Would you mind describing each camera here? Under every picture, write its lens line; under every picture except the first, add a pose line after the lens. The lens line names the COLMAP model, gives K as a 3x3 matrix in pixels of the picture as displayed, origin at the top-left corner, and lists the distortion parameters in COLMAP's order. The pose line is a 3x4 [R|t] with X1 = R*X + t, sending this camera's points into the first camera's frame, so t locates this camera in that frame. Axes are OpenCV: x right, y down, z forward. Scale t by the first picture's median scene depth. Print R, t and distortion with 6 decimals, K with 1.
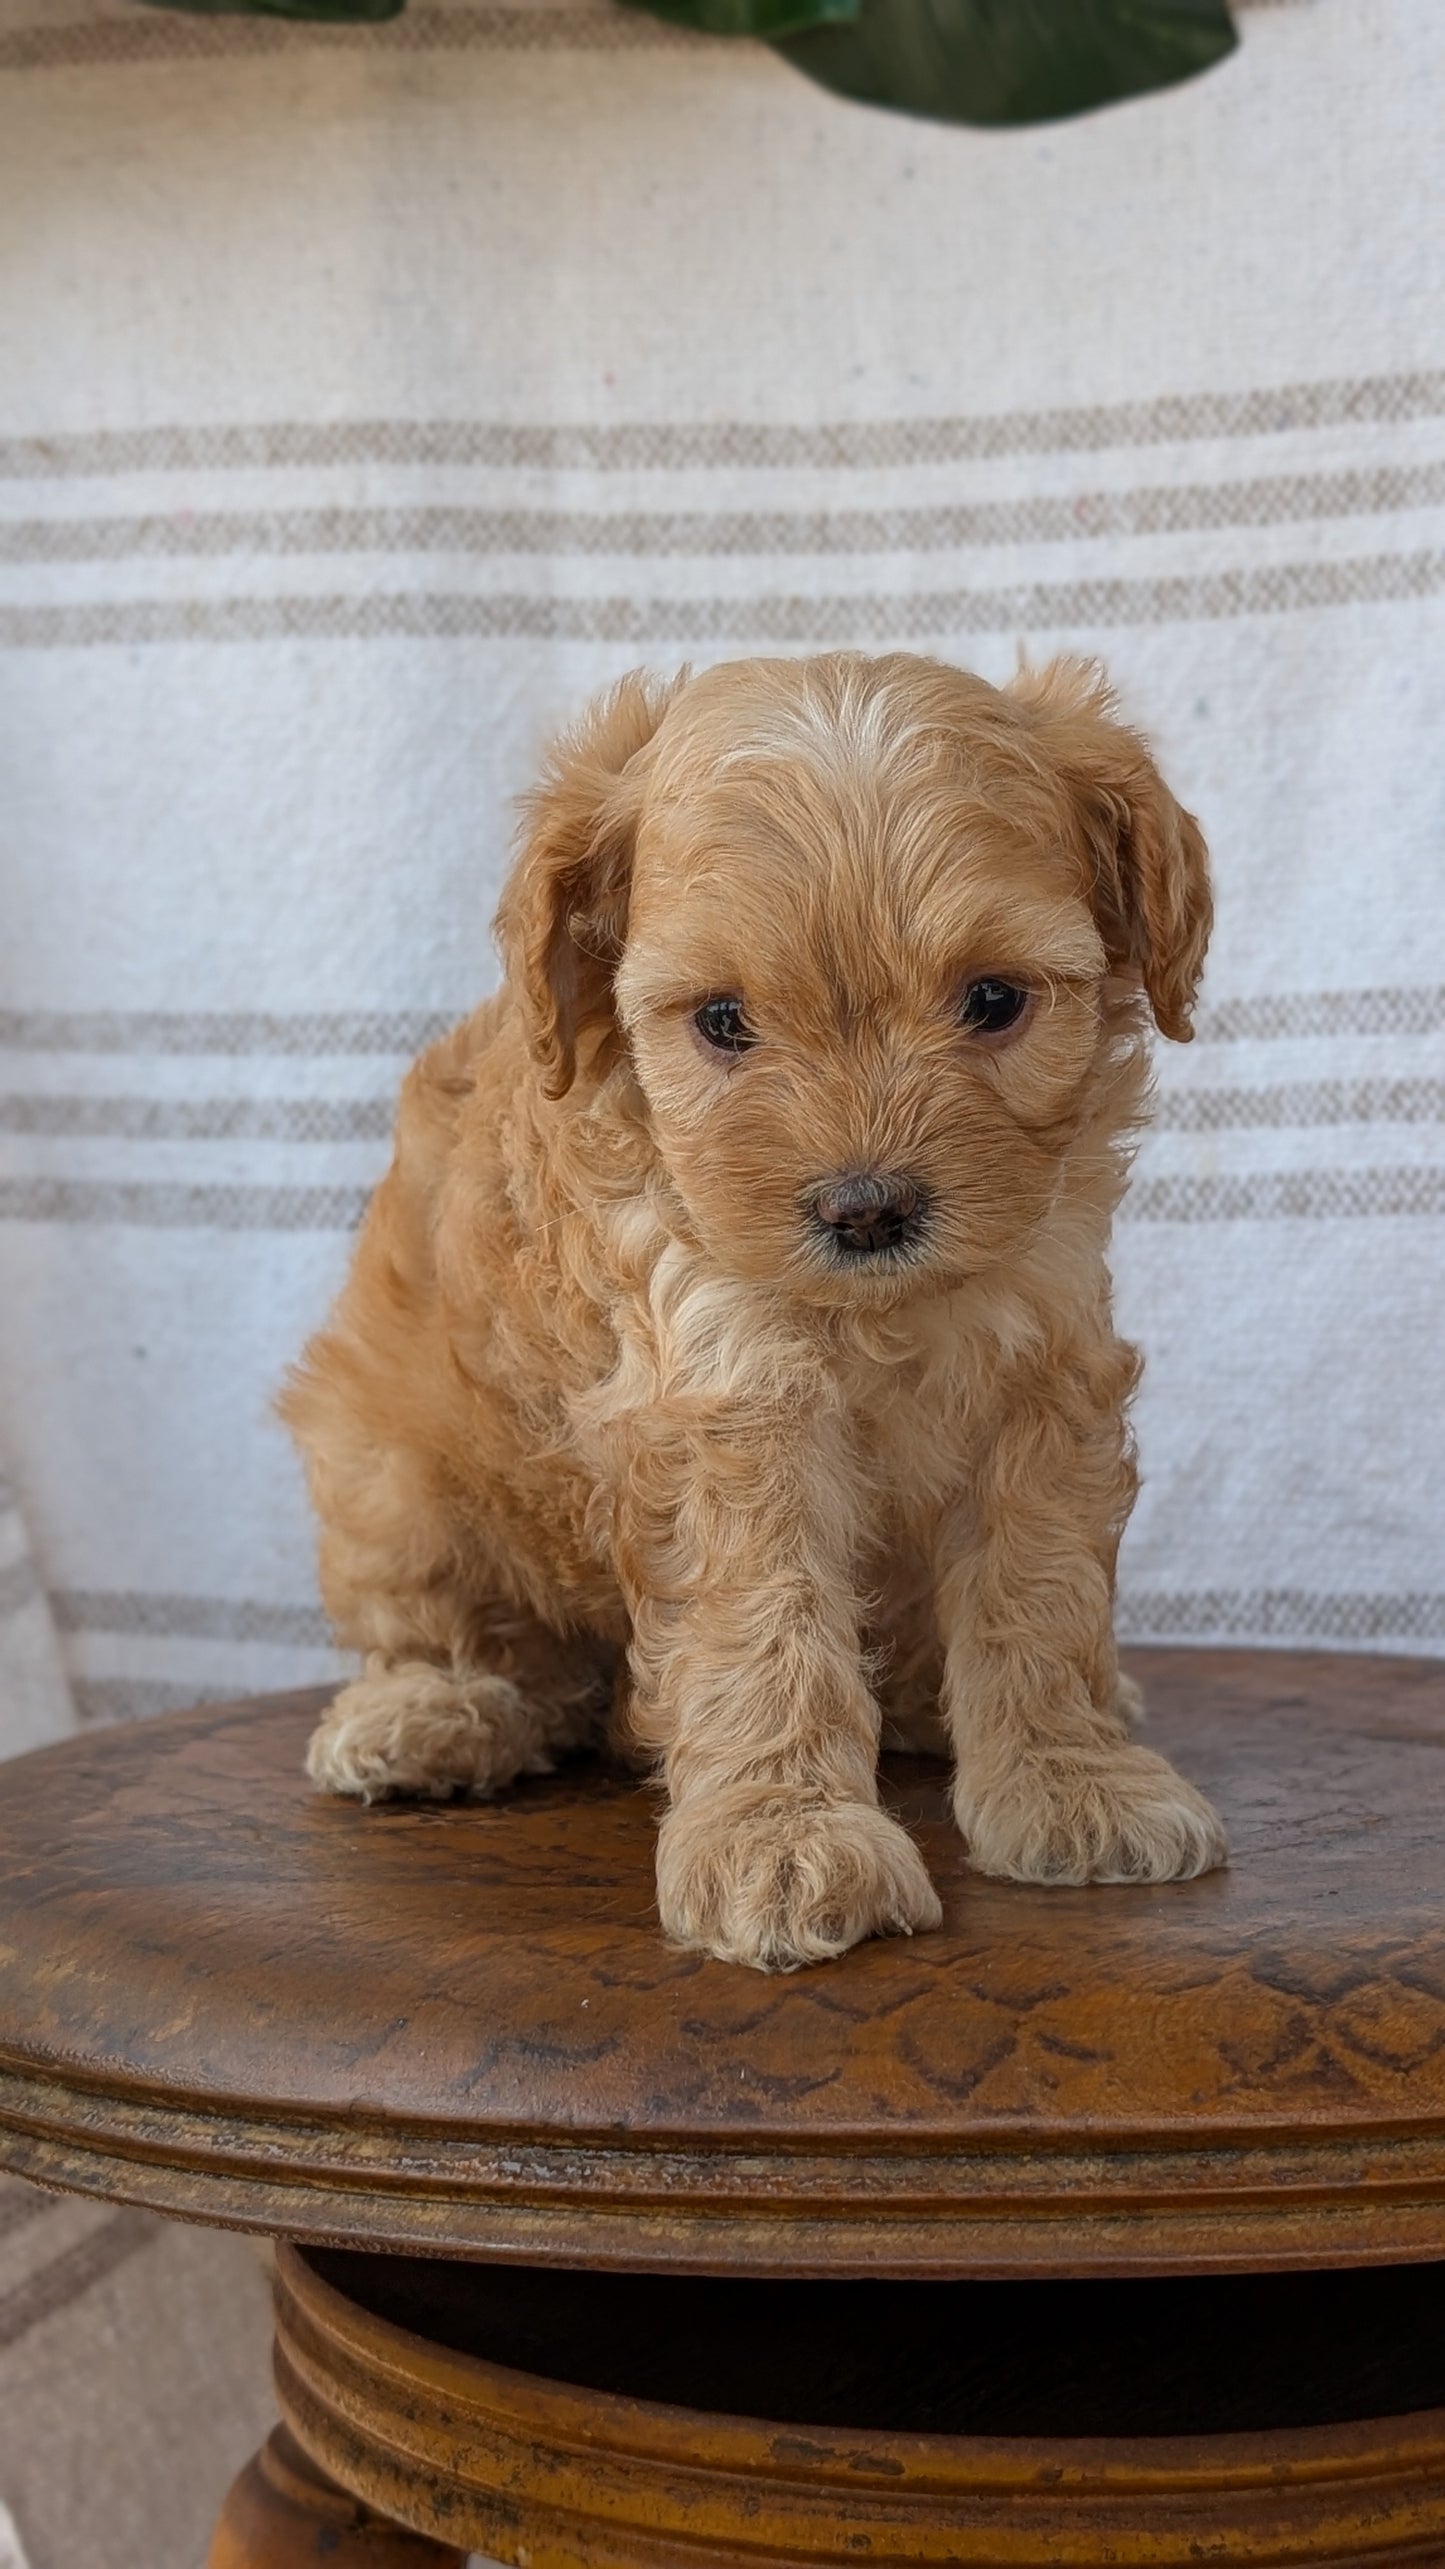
lens RADIAL K [[3860.1, 0, 698.2], [0, 3860.1, 1258.1], [0, 0, 1]] dist [-0.032668, 0.000000]
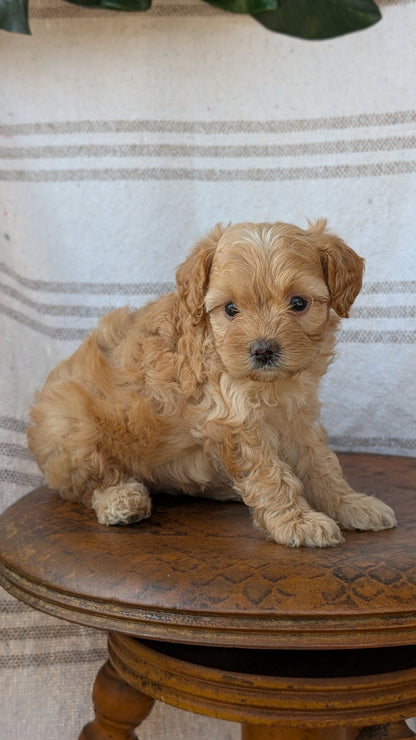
lens RADIAL K [[1111.9, 0, 182.9], [0, 1111.9, 416.5], [0, 0, 1]] dist [-0.032668, 0.000000]
pose [[0.995880, 0.014608, -0.089501, 0.086484], [-0.003677, 0.992633, 0.121105, -0.113214], [0.090610, -0.120277, 0.988597, -0.132919]]
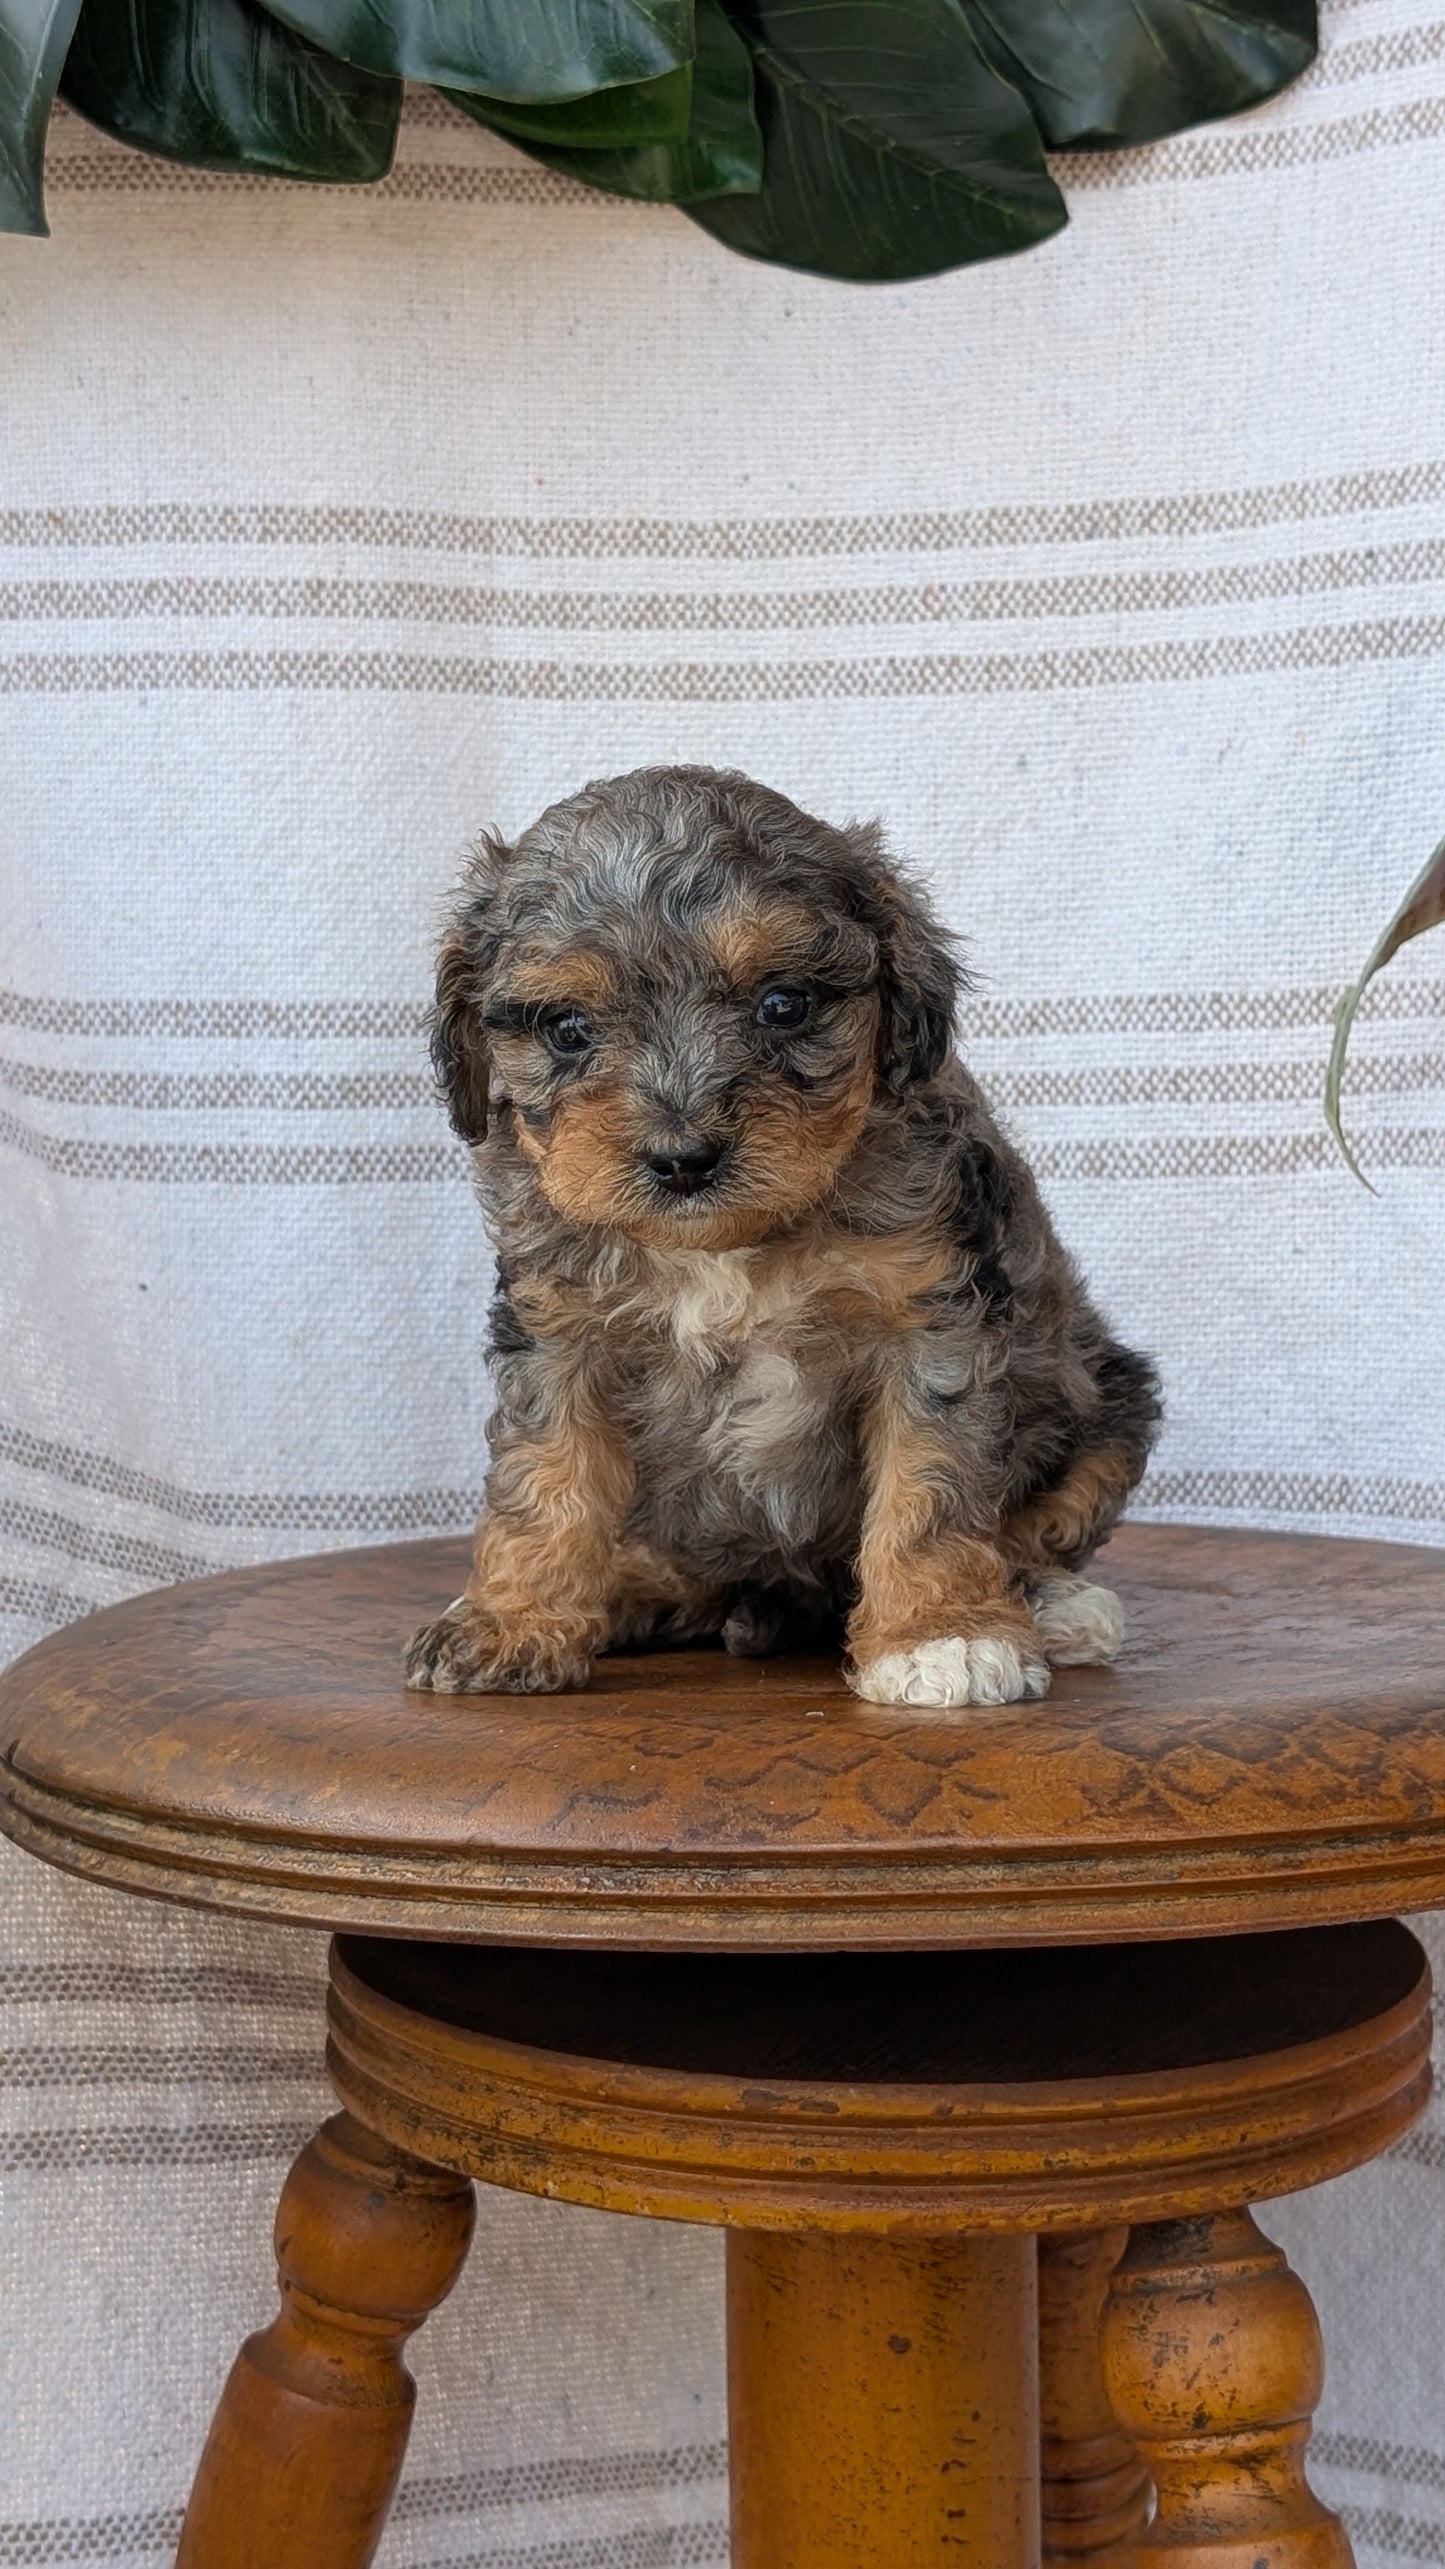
lens RADIAL K [[3860.1, 0, 773.5], [0, 3860.1, 1381.6], [0, 0, 1]] dist [-0.032668, 0.000000]
pose [[0.995866, -0.001846, 0.090812, -0.104583], [-0.003762, 0.998097, 0.061550, -0.034591], [-0.090753, -0.061638, 0.993964, -0.395114]]
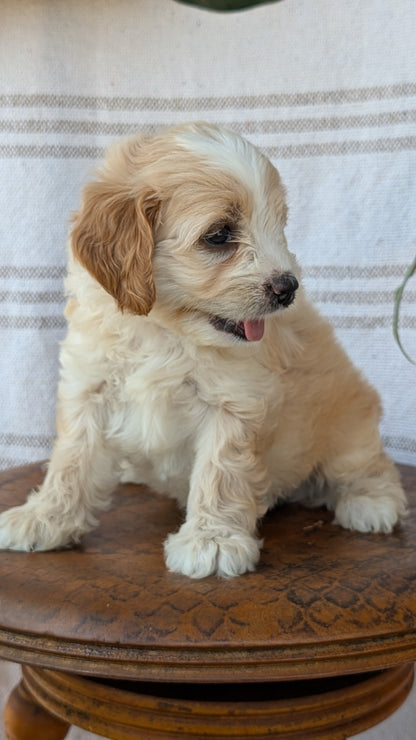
lens RADIAL K [[1111.9, 0, 192.5], [0, 1111.9, 371.7], [0, 0, 1]] dist [-0.032668, 0.000000]
pose [[0.998517, 0.004213, 0.054273, -0.007089], [-0.010580, 0.993008, 0.117571, -0.154119], [-0.053398, -0.117971, 0.991580, -0.036829]]
